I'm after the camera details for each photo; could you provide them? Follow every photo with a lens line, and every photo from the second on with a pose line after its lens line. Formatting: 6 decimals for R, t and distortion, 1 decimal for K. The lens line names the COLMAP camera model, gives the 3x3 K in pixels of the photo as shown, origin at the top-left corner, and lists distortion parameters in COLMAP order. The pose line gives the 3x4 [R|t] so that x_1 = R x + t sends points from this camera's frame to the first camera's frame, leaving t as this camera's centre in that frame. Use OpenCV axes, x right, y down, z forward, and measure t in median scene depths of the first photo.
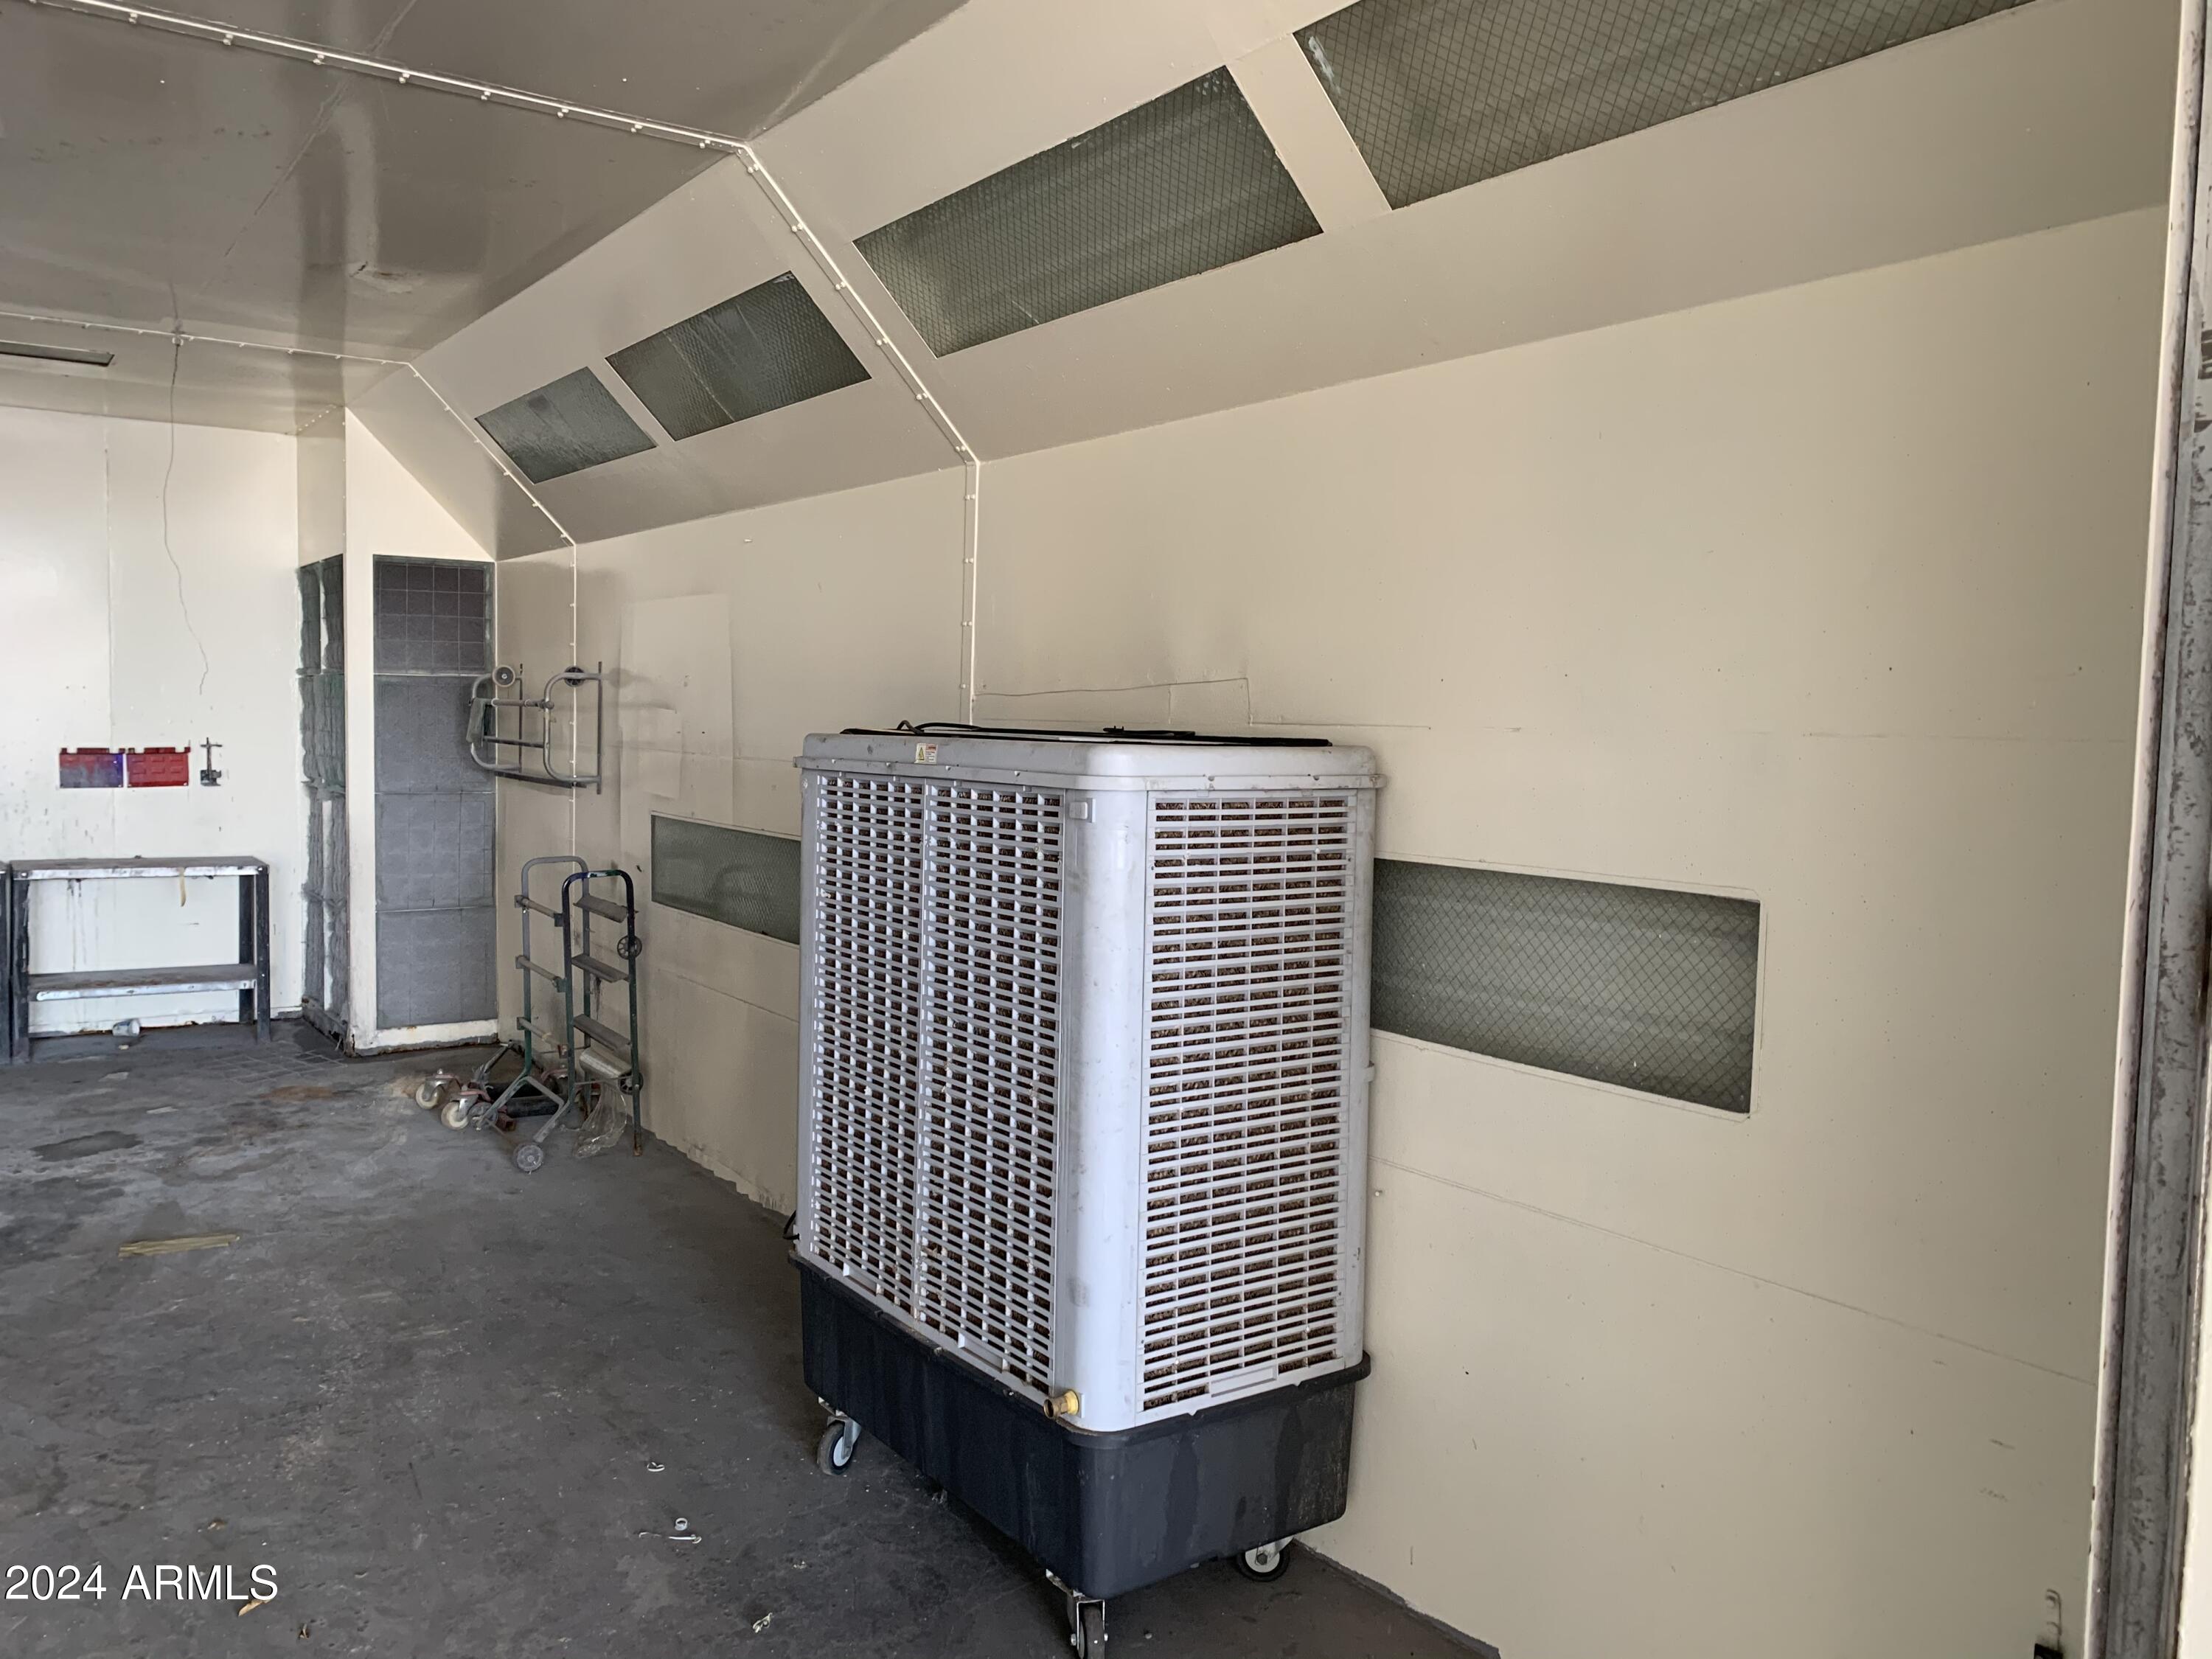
lens RADIAL K [[1715.2, 0, 1096.8], [0, 1715.2, 814.4], [0, 0, 1]] dist [0.057016, -0.038464]
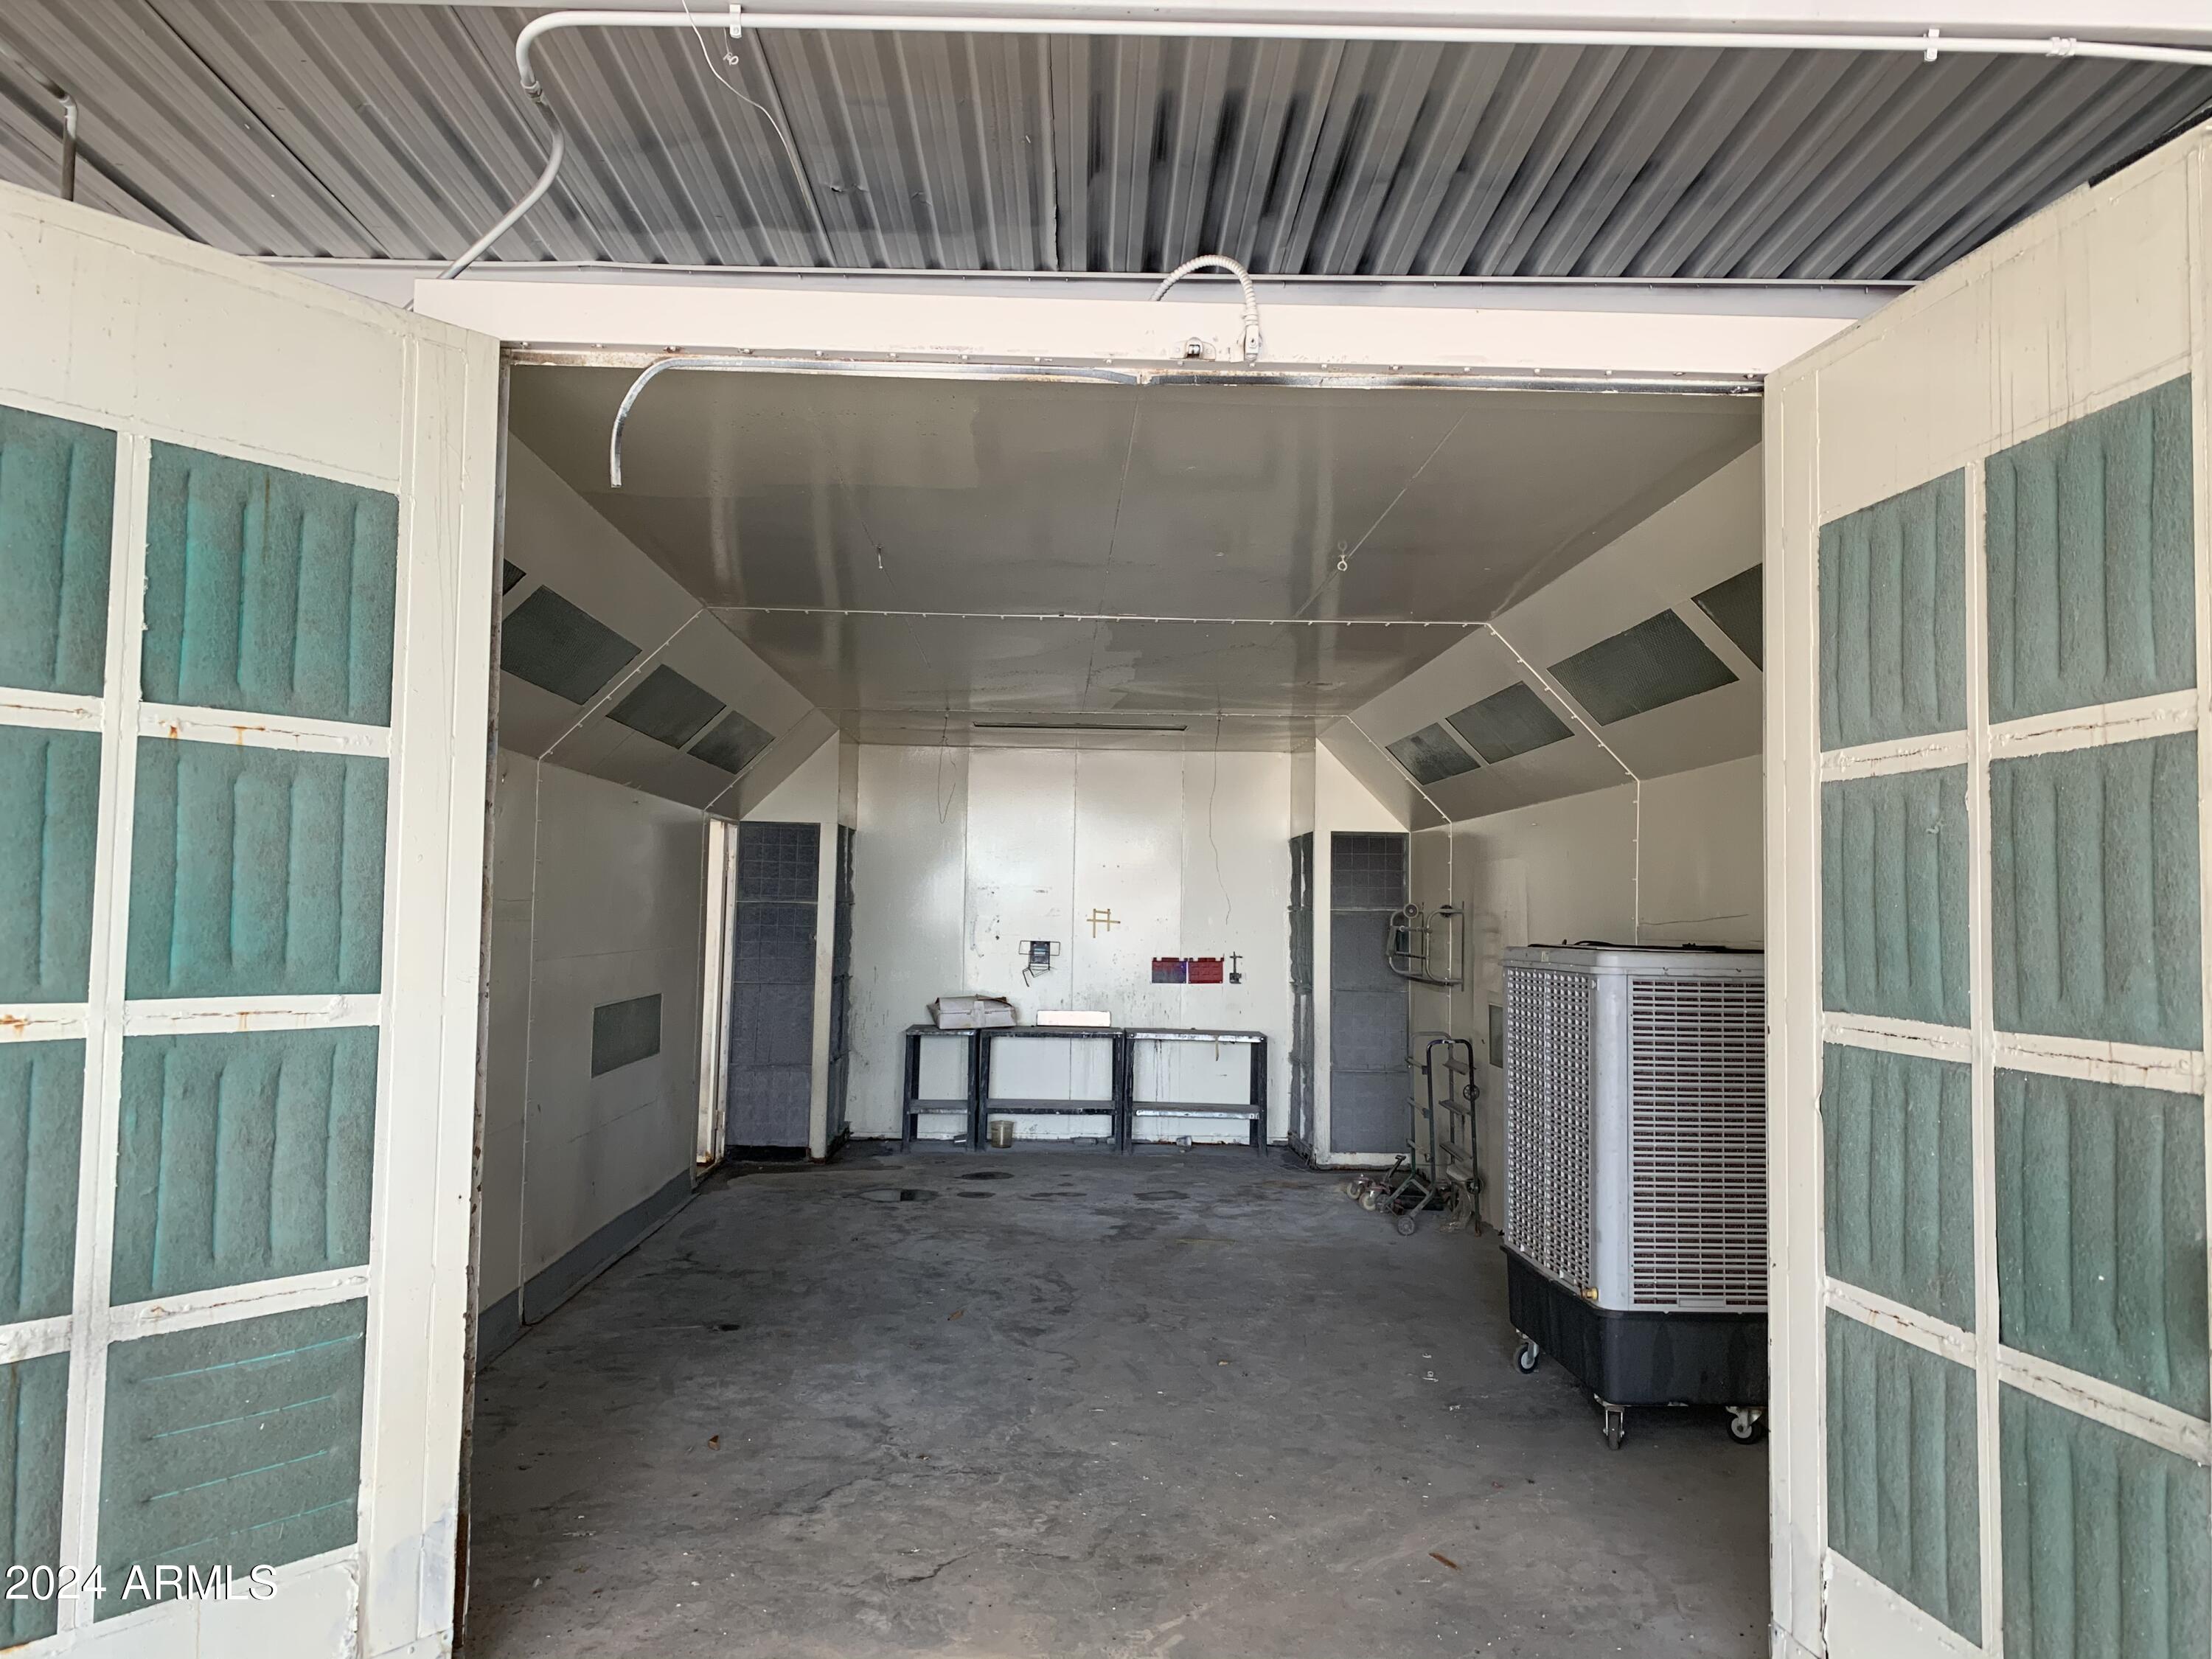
lens RADIAL K [[1715.2, 0, 1100.1], [0, 1715.2, 825.3], [0, 0, 1]] dist [0.057016, -0.038464]
pose [[0.844445, -0.033005, -0.534624, 0.246178], [-0.033129, 0.992971, -0.113628, 0.025612], [0.534616, 0.113665, 0.837416, -0.421072]]
